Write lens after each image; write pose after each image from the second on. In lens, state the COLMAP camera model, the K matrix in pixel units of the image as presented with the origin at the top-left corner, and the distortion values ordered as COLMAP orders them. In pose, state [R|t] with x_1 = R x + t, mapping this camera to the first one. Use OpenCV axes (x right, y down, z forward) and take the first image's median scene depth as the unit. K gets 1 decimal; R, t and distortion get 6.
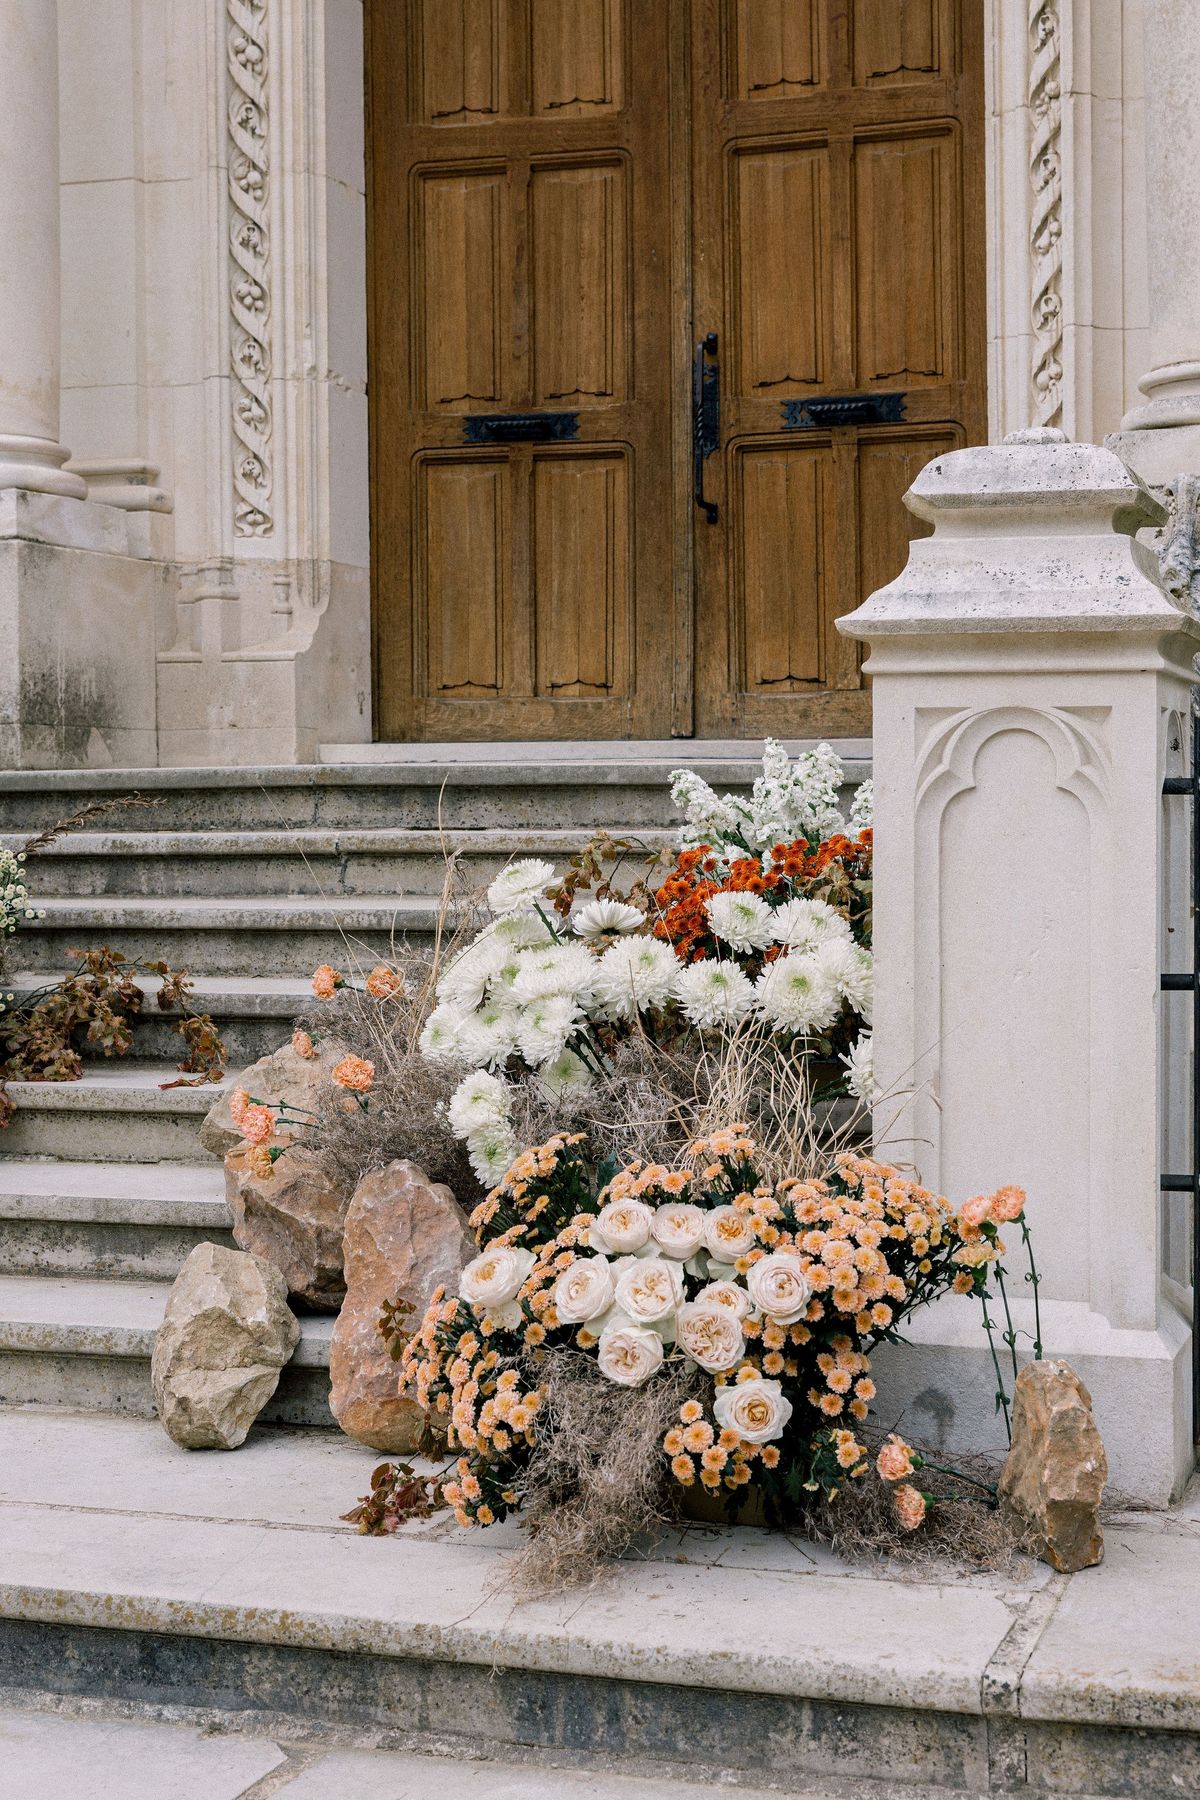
lens RADIAL K [[2602.8, 0, 918.1], [0, 2602.8, 900.0], [0, 0, 1]] dist [-0.076511, 0.098714]
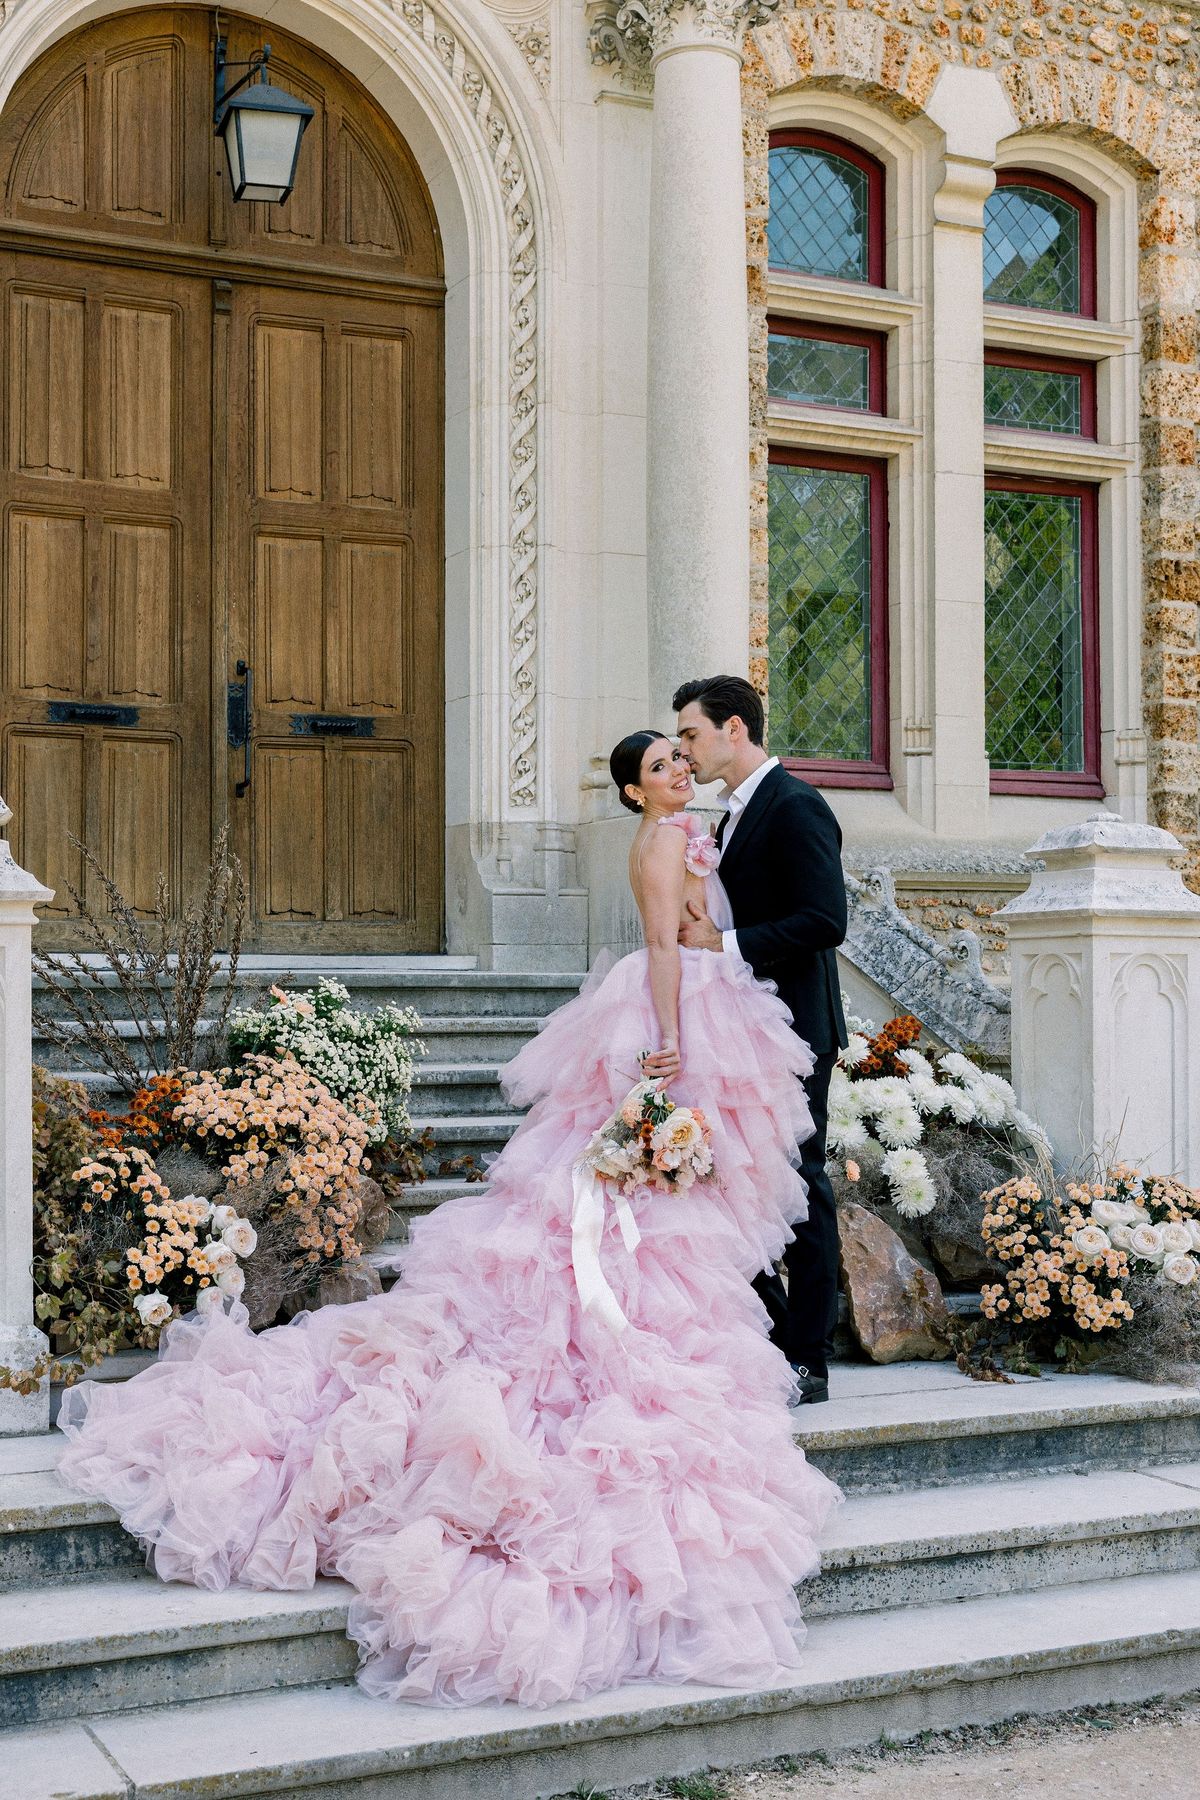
lens RADIAL K [[2541.8, 0, 589.7], [0, 2541.8, 852.9], [0, 0, 1]] dist [0.019968, 0.021413]
pose [[0.737286, 0.042656, 0.674232, -0.867621], [0.022002, 0.995959, -0.087070, 0.006328], [-0.675222, 0.079030, 0.733369, -0.116255]]
